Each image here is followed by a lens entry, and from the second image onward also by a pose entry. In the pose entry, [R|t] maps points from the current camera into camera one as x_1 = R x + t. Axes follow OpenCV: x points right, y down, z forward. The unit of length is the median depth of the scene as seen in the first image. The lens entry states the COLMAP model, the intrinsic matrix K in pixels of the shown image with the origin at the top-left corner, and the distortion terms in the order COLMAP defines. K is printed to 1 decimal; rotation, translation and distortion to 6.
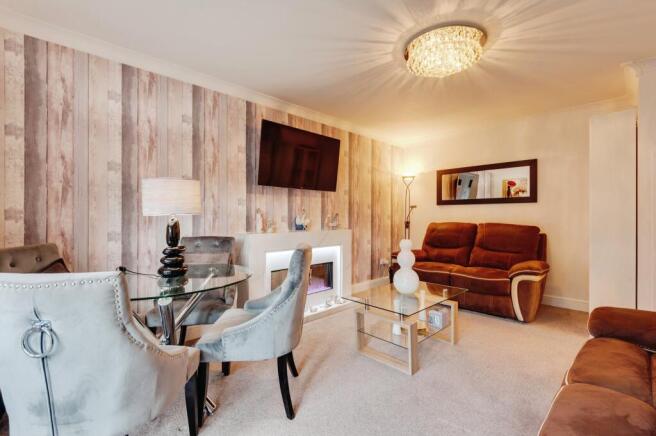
lens RADIAL K [[304.6, 0, 329.5], [0, 304.6, 219.6], [0, 0, 1]] dist [-0.001094, -0.000481]
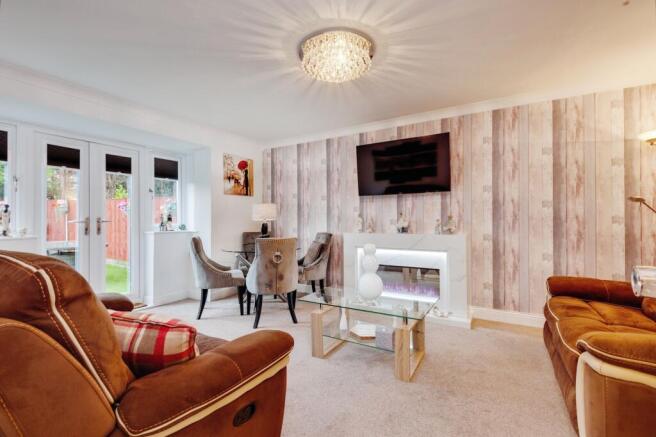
lens RADIAL K [[304.6, 0, 325.4], [0, 304.6, 218.6], [0, 0, 1]] dist [-0.001094, -0.000481]
pose [[0.237367, -0.005940, -0.971402, 1.028415], [0.003069, 0.999981, -0.005365, -0.010579], [0.971415, -0.001708, 0.237381, 0.559341]]
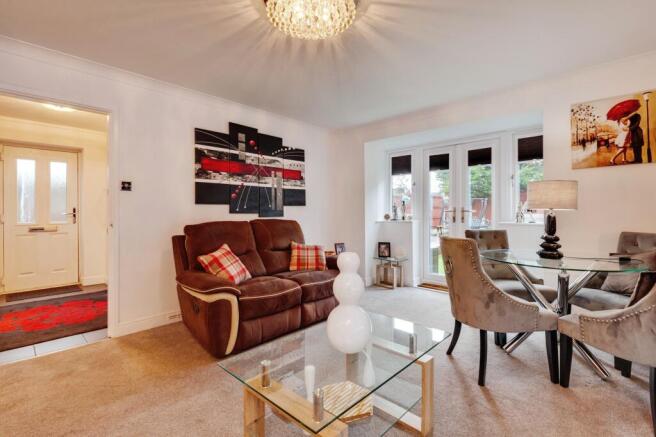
lens RADIAL K [[304.6, 0, 324.8], [0, 304.6, 213.9], [0, 0, 1]] dist [-0.001094, -0.000481]
pose [[-0.999865, 0.008506, -0.014080, 0.257289], [0.008413, 0.999943, 0.006631, -0.011690], [0.014136, 0.006512, -0.999879, 1.392186]]
